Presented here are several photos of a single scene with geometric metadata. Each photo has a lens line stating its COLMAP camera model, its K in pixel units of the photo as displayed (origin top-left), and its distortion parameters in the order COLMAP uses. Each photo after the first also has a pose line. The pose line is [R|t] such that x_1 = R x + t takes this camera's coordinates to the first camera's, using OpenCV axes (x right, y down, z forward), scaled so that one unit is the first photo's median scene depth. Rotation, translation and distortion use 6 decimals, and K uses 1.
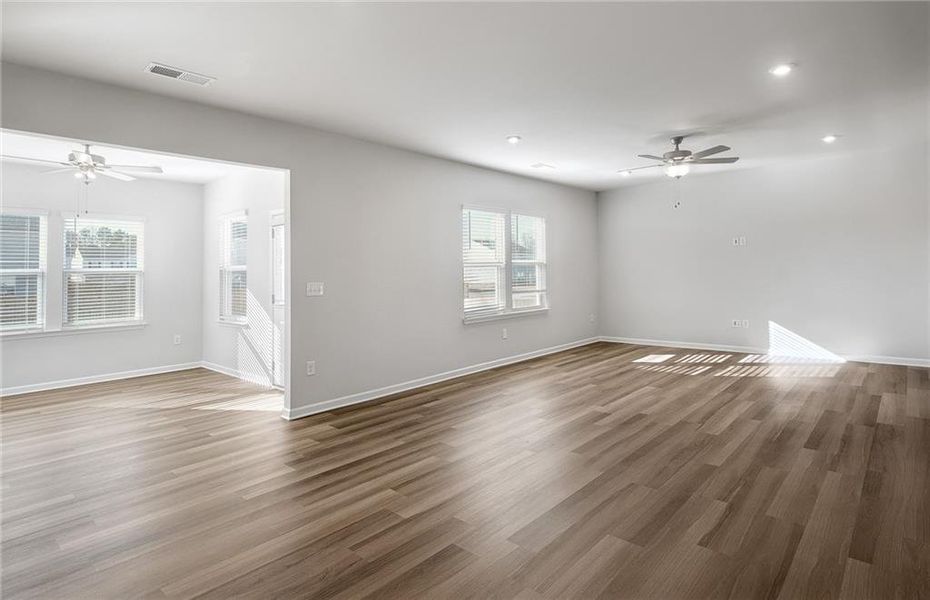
lens RADIAL K [[463.9, 0, 471.8], [0, 463.9, 256.2], [0, 0, 1]] dist [0.005810, 0.000499]
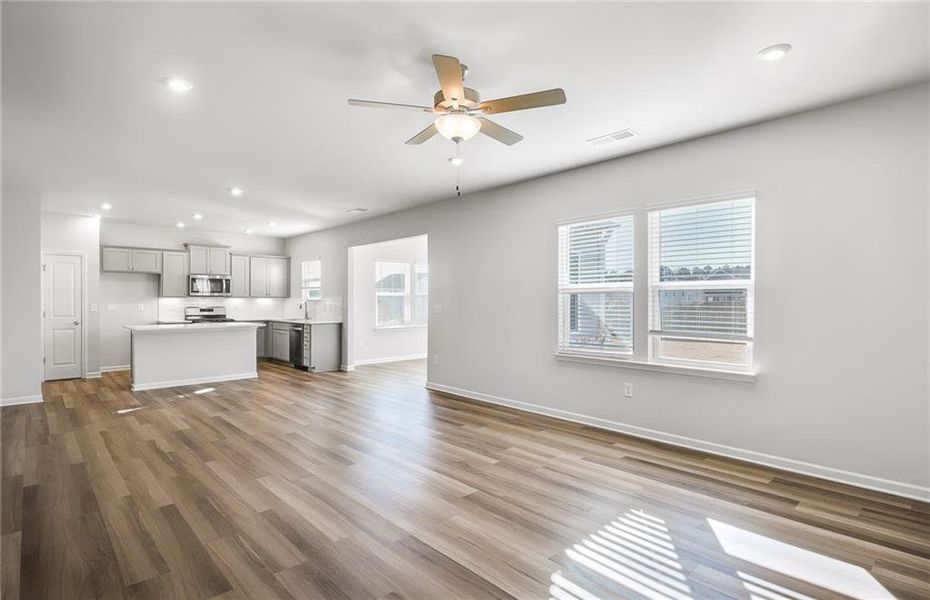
lens RADIAL K [[463.9, 0, 460.1], [0, 463.9, 290.7], [0, 0, 1]] dist [0.005810, 0.000499]
pose [[-0.061780, 0.015947, -0.997962, 1.613549], [0.028519, 0.999492, 0.014206, 0.003093], [0.997682, -0.027583, -0.062204, 1.666902]]
